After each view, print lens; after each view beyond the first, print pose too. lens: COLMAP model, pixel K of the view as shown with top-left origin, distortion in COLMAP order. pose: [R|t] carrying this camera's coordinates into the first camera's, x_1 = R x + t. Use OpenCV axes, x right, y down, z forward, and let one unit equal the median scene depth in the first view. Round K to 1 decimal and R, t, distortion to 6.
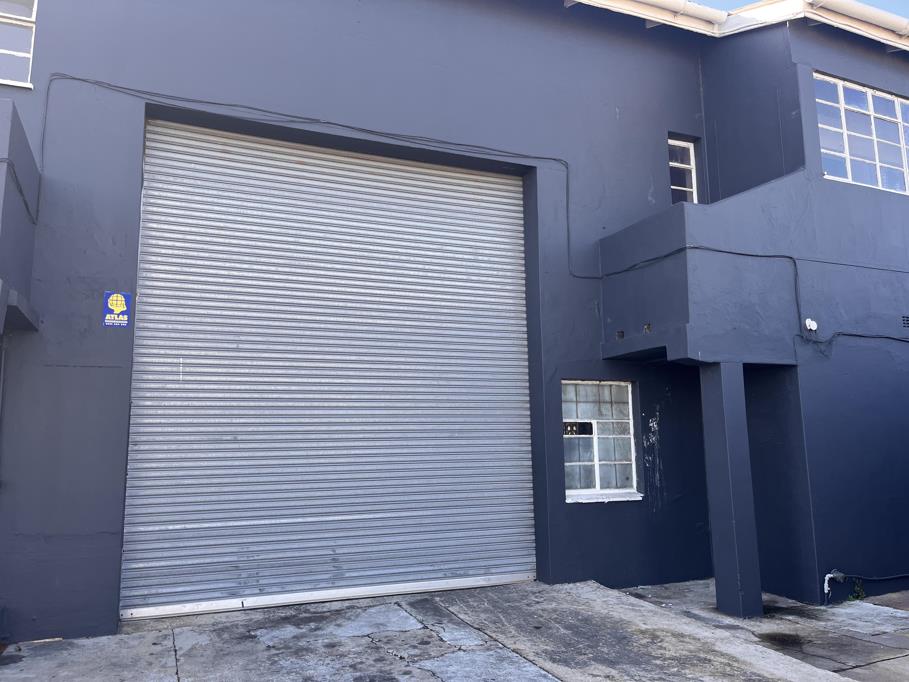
lens RADIAL K [[688.4, 0, 451.4], [0, 688.4, 343.9], [0, 0, 1]] dist [0.058714, -0.085749]
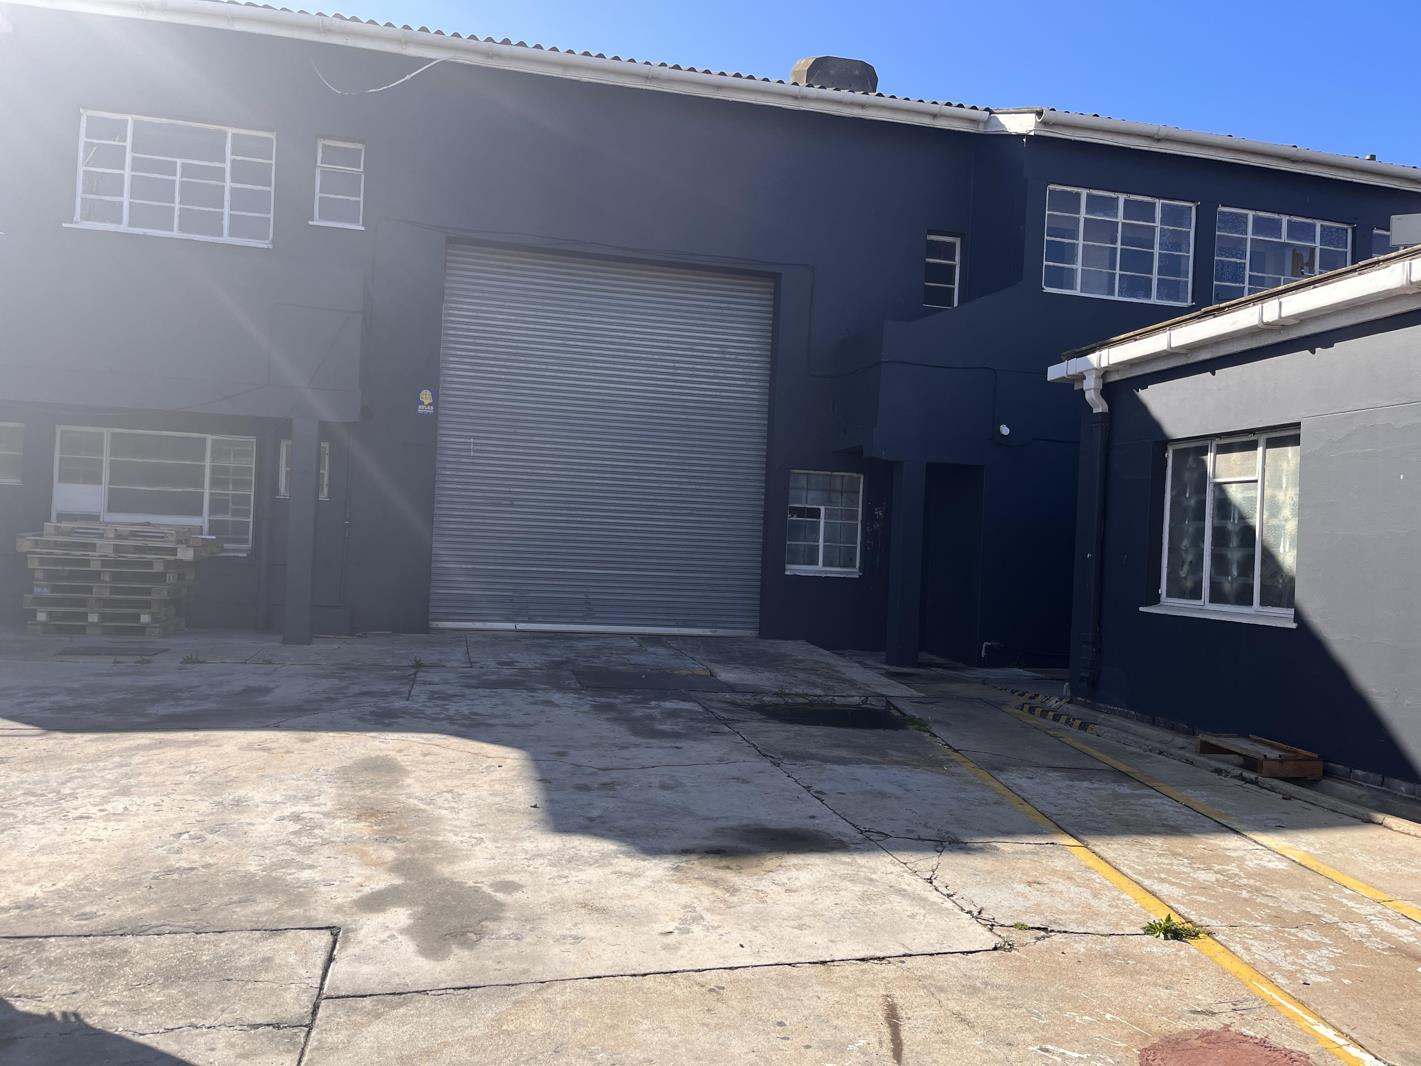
lens RADIAL K [[1076.2, 0, 705.6], [0, 1076.2, 537.5], [0, 0, 1]] dist [0.058714, -0.085749]
pose [[0.984774, 0.057104, -0.164194, 0.316810], [-0.034192, 0.989684, 0.139126, -0.077675], [0.170445, -0.131393, 0.976568, -0.763210]]
